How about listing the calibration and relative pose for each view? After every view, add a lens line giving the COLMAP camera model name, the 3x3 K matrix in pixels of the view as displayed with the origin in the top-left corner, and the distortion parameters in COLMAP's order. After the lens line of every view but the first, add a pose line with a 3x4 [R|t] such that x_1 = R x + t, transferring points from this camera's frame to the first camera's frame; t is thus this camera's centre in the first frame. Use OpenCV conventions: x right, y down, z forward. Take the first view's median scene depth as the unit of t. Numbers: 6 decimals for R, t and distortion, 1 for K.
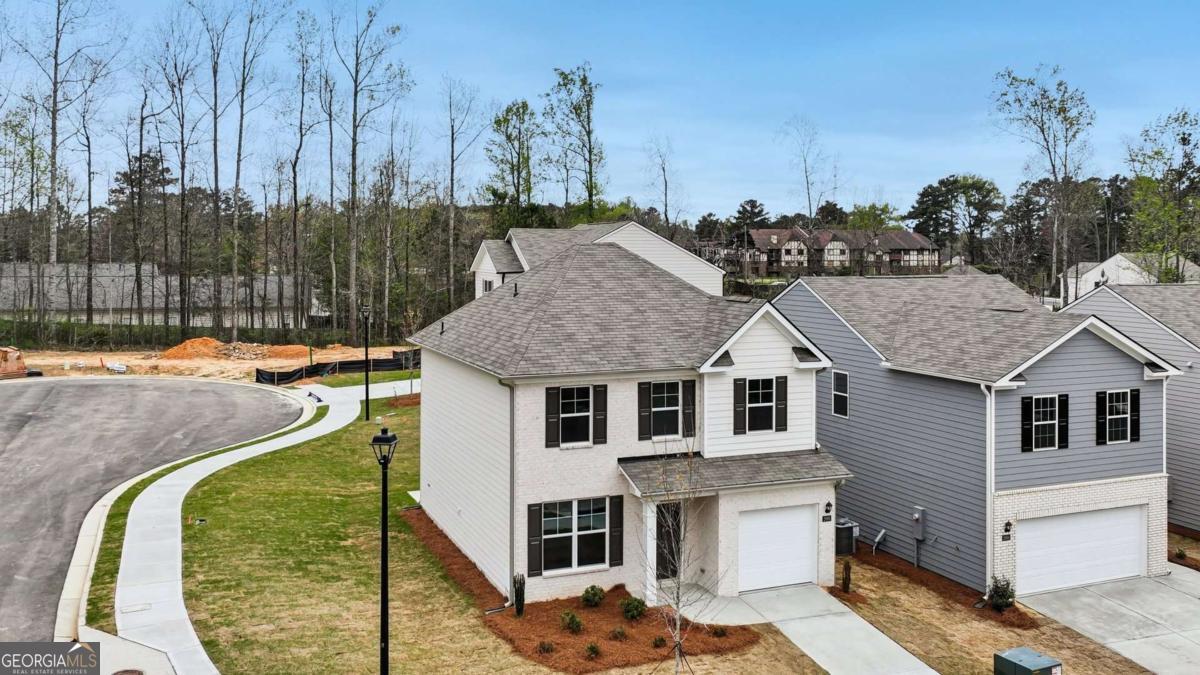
lens RADIAL K [[1017.9, 0, 595.2], [0, 1017.9, 275.2], [0, 0, 1]] dist [0.011501, -0.009817]
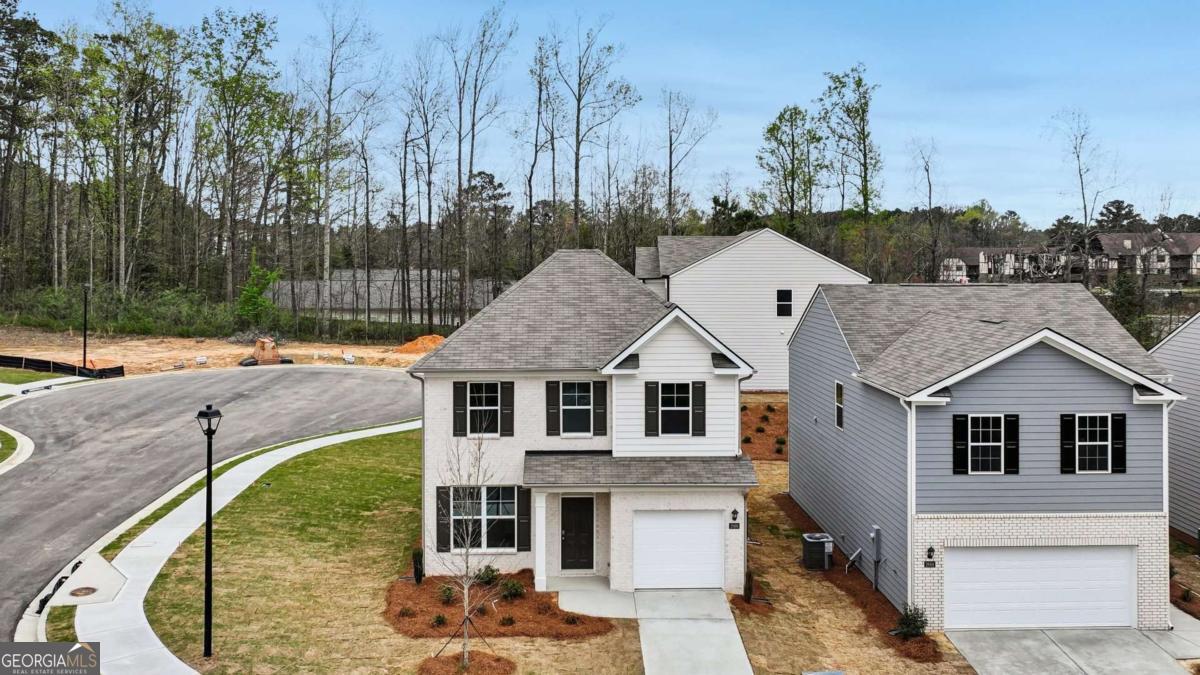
lens RADIAL K [[1017.9, 0, 599.7], [0, 1017.9, 275.9], [0, 0, 1]] dist [0.011501, -0.009817]
pose [[0.938124, 0.004919, -0.346265, 0.446130], [-0.007128, 0.999962, -0.005104, 0.000360], [0.346227, 0.007257, 0.938123, 0.018143]]
